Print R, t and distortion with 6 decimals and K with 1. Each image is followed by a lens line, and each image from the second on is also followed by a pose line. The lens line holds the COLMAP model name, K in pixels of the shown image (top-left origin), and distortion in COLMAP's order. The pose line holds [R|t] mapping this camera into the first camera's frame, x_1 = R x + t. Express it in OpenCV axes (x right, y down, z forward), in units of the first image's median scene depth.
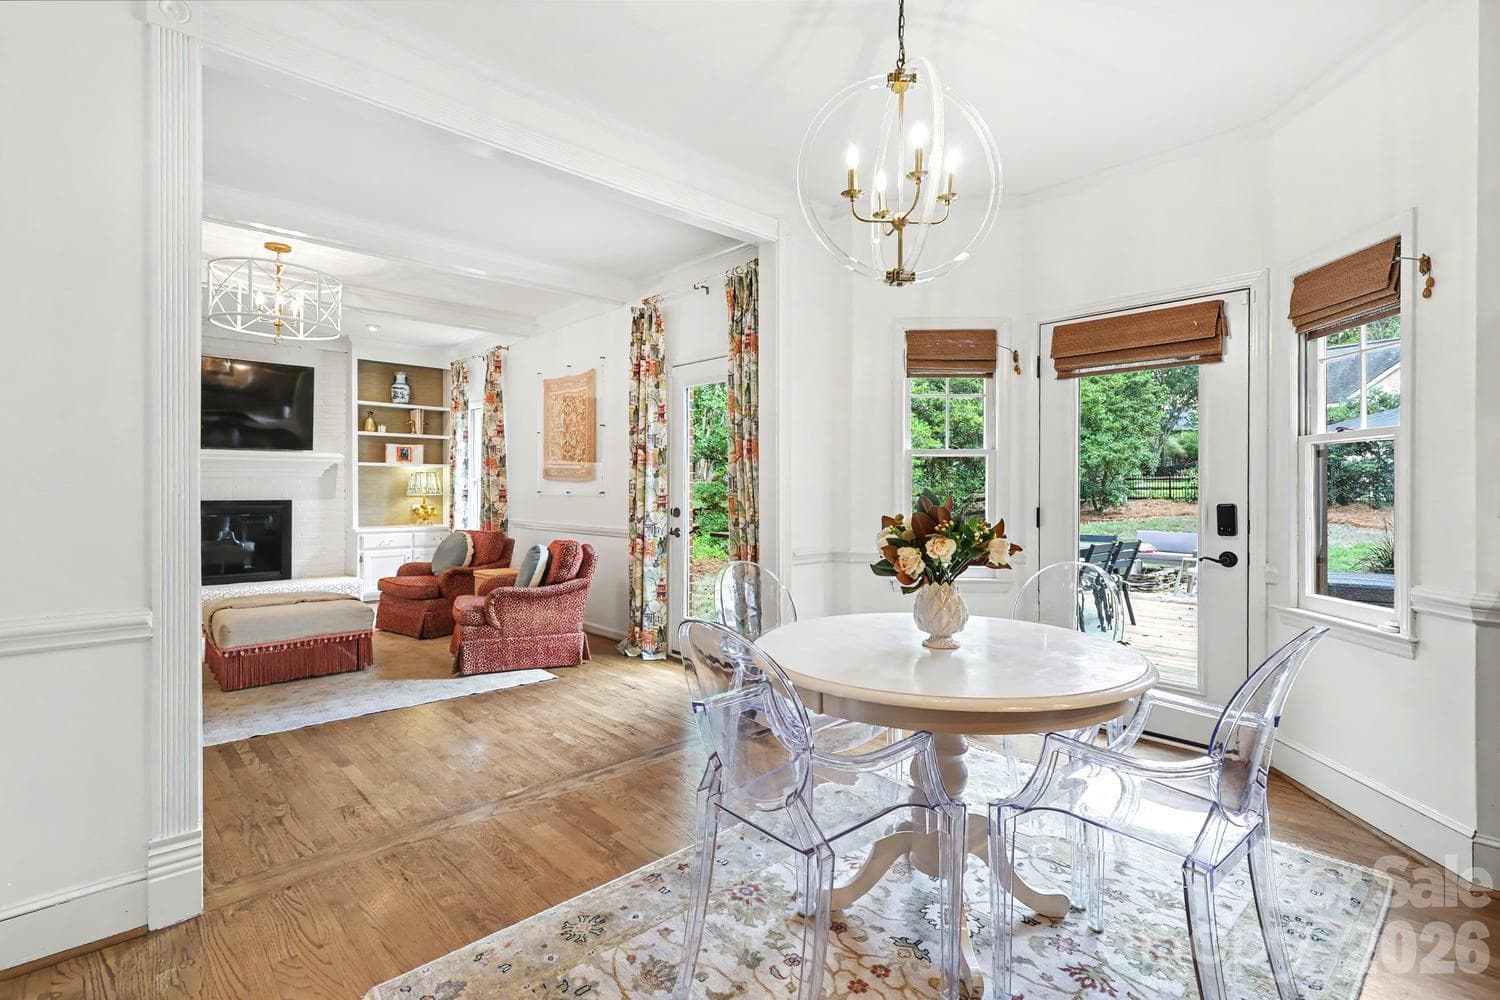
lens RADIAL K [[701.7, 0, 751.0], [0, 701.7, 488.7], [0, 0, 1]] dist [-0.001423, -0.000212]
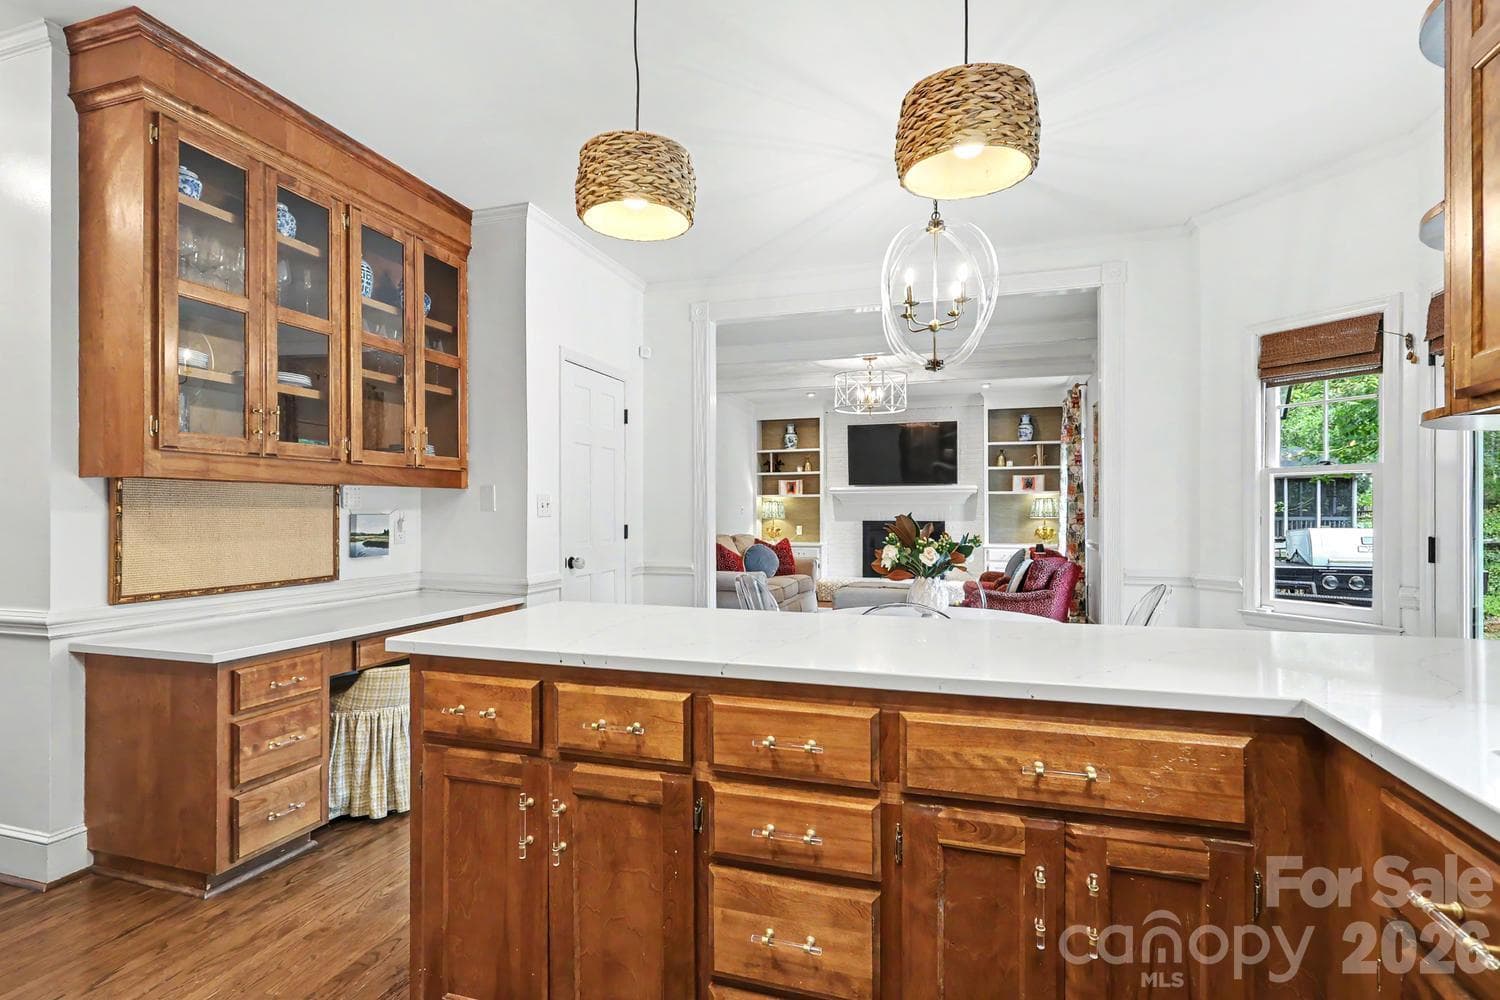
lens RADIAL K [[701.7, 0, 739.0], [0, 701.7, 510.1], [0, 0, 1]] dist [-0.001423, -0.000212]
pose [[0.497234, -0.005889, -0.867597, 0.427068], [0.003408, 0.999983, -0.004835, 0.000037], [0.867610, -0.000552, 0.497245, -0.019394]]
